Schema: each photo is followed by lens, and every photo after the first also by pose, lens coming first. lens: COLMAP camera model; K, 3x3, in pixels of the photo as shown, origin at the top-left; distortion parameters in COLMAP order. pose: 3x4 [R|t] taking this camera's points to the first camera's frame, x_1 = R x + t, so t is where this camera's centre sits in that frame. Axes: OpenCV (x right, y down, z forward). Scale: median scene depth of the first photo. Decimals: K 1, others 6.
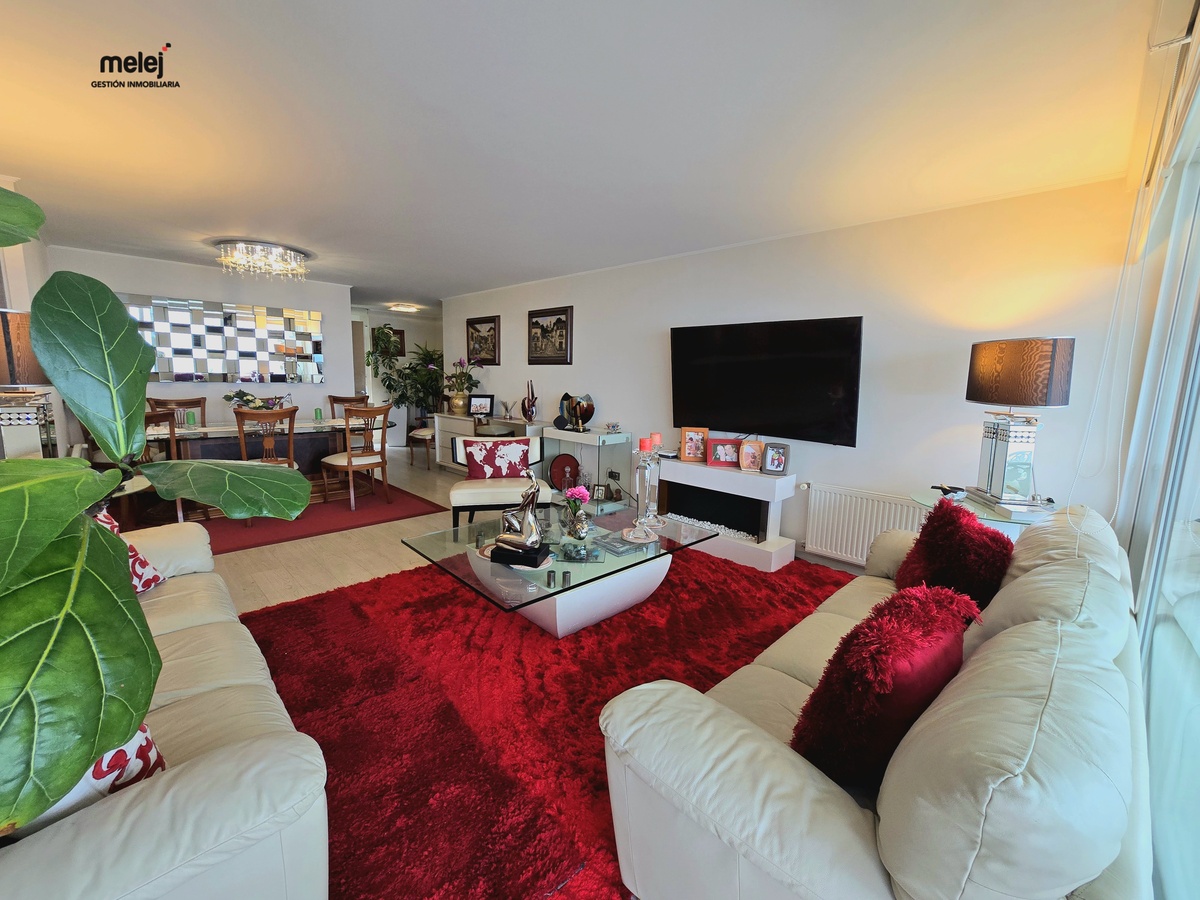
lens RADIAL K [[492.0, 0, 600.0], [0, 492.0, 450.0], [0, 0, 1]] dist [-0.000456, 0.000411]
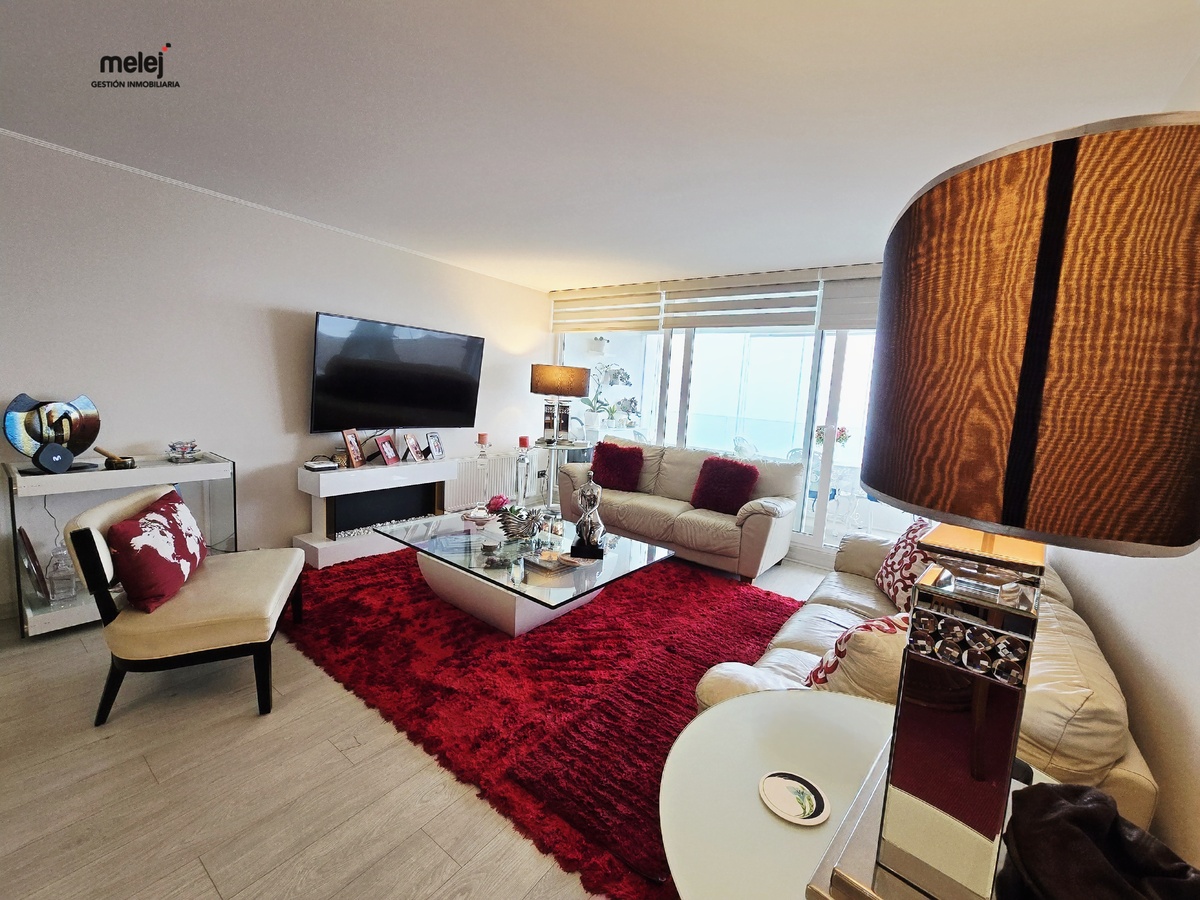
lens RADIAL K [[492.0, 0, 600.0], [0, 492.0, 450.0], [0, 0, 1]] dist [-0.000456, 0.000411]
pose [[-0.164998, -0.152855, 0.974377, -0.811097], [0.089627, 0.981507, 0.169150, -0.126389], [-0.982213, 0.115240, -0.148247, 0.731237]]
